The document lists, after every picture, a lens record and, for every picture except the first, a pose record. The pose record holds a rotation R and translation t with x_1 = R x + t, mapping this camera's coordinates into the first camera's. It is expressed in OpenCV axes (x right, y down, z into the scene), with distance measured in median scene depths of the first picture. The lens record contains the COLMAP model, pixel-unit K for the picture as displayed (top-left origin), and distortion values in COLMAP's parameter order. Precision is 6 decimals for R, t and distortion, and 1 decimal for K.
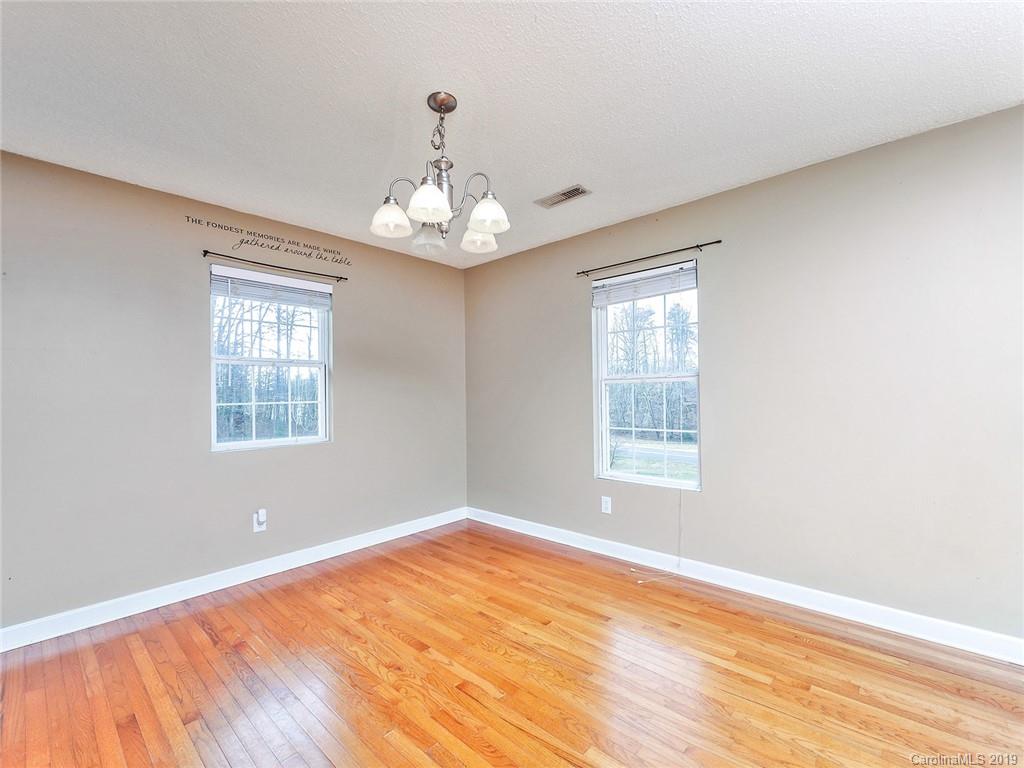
lens RADIAL K [[442.3, 0, 519.8], [0, 442.3, 394.9], [0, 0, 1]] dist [-0.004850, -0.000454]
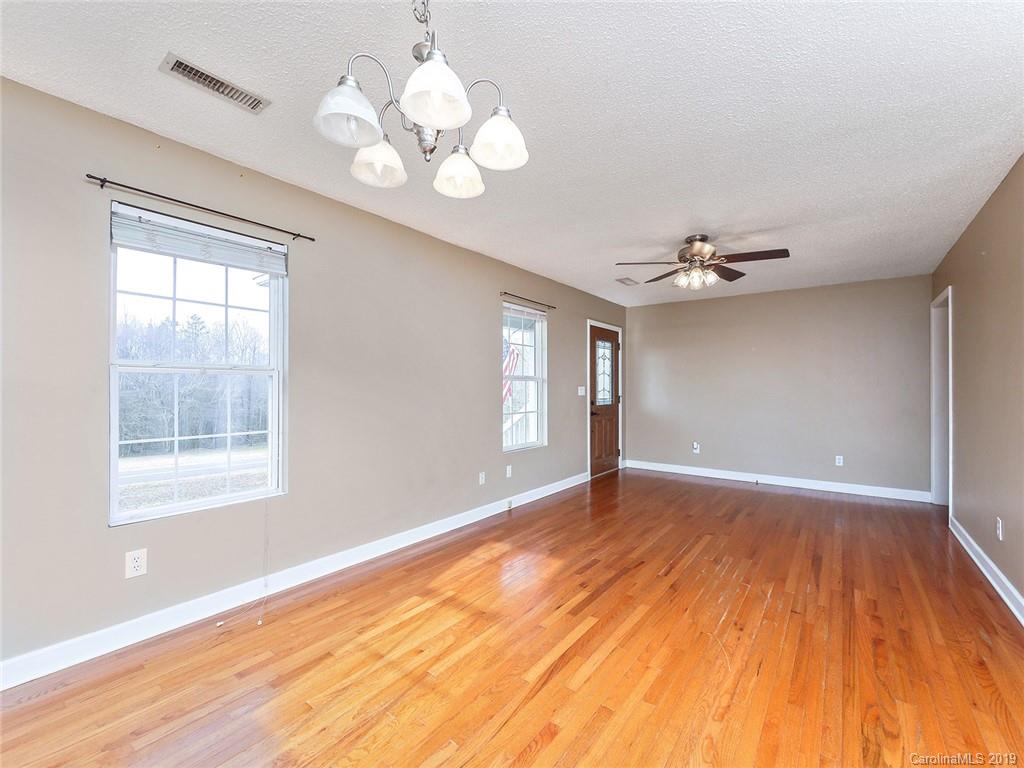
lens RADIAL K [[442.3, 0, 512.5], [0, 442.3, 385.0], [0, 0, 1]] dist [-0.004850, -0.000454]
pose [[-0.088544, 0.018163, 0.995907, -0.566526], [0.000236, 0.999834, -0.018214, 0.005753], [-0.996072, -0.001378, -0.088534, 0.602402]]
